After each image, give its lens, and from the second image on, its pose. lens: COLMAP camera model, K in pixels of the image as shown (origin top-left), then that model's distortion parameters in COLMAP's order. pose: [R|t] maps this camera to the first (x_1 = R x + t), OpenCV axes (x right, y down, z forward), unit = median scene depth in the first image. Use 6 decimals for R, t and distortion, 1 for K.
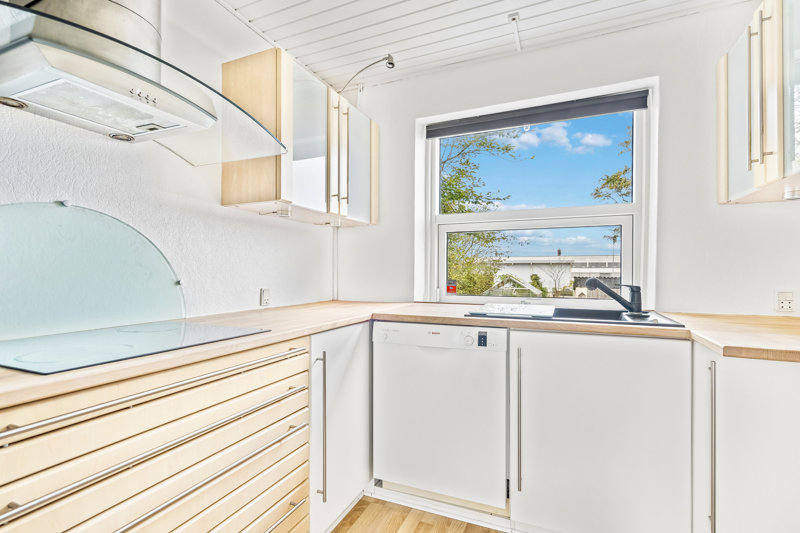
lens RADIAL K [[376.4, 0, 399.3], [0, 376.4, 273.8], [0, 0, 1]] dist [-0.002658, 0.001304]
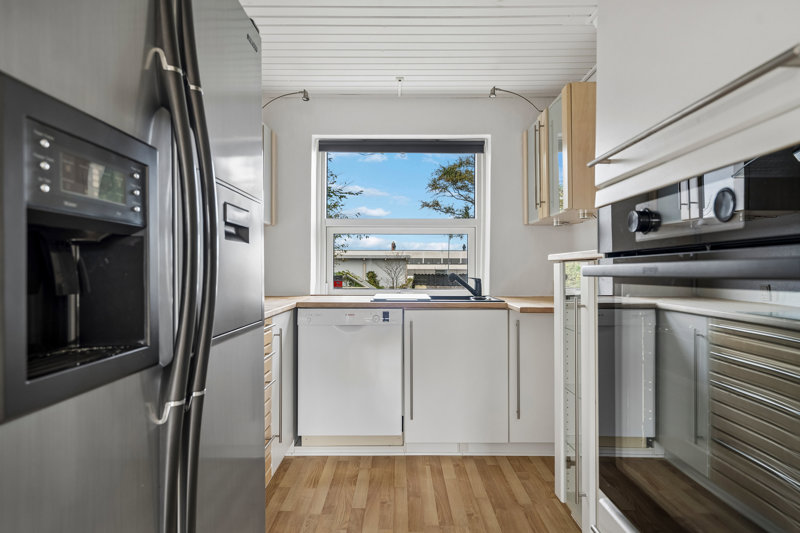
lens RADIAL K [[476.1, 0, 400.1], [0, 476.1, 266.2], [0, 0, 1]] dist [0.001985, -0.000424]
pose [[0.914044, 0.001690, 0.405611, -0.379593], [0.002545, 0.999948, -0.009903, 0.002251], [-0.405607, 0.010085, 0.913992, -0.541449]]
